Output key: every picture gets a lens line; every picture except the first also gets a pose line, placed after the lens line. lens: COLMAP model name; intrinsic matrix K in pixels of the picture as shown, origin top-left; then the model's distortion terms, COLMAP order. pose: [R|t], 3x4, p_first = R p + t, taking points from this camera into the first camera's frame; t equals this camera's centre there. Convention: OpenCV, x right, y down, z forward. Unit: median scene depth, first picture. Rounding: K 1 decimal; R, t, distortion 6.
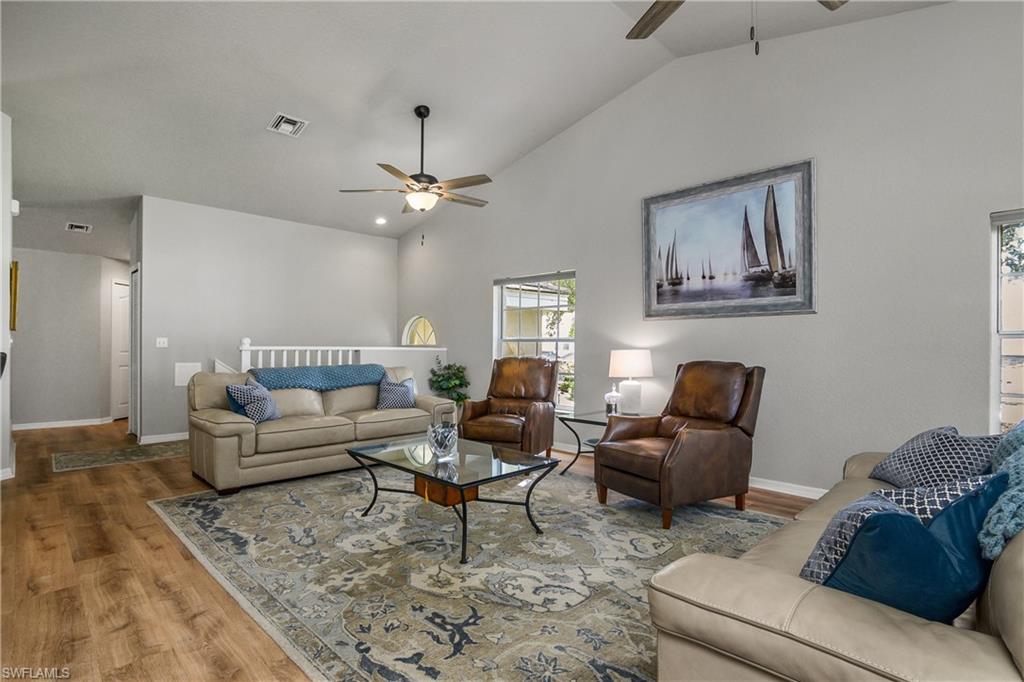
lens RADIAL K [[512.8, 0, 502.0], [0, 512.8, 346.1], [0, 0, 1]] dist [-0.032982, -0.000645]
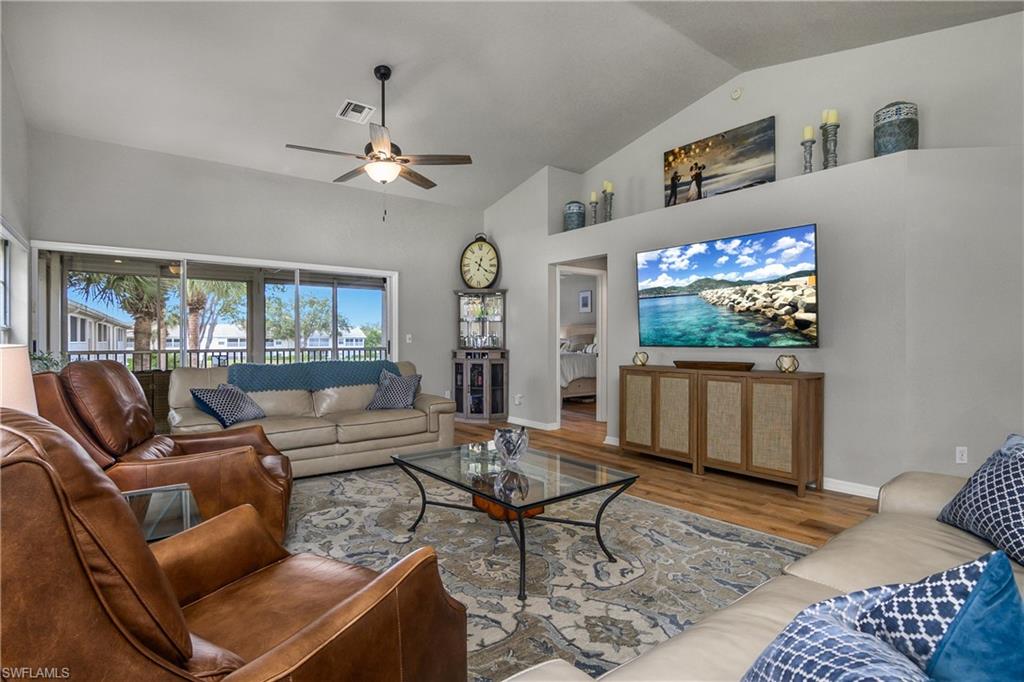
lens RADIAL K [[522.4, 0, 512.0], [0, 522.4, 341.0], [0, 0, 1]] dist [-0.093808, -0.000170]
pose [[-0.994893, -0.005743, 0.100768, -0.229509], [-0.006168, 0.999973, -0.003905, 0.005802], [-0.100743, -0.004506, -0.994902, 2.105692]]
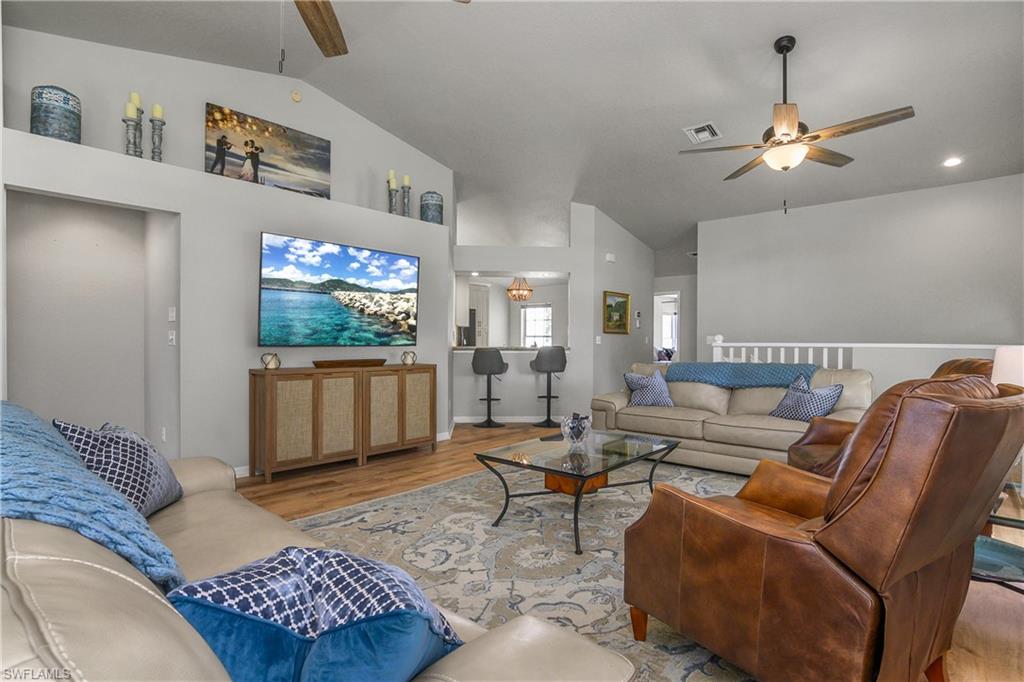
lens RADIAL K [[512.8, 0, 502.0], [0, 512.8, 346.1], [0, 0, 1]] dist [-0.032982, -0.000645]
pose [[0.044127, 0.003721, -0.999019, 1.010370], [-0.001429, 0.999992, 0.003661, 0.007847], [0.999025, 0.001266, 0.044132, 0.890078]]
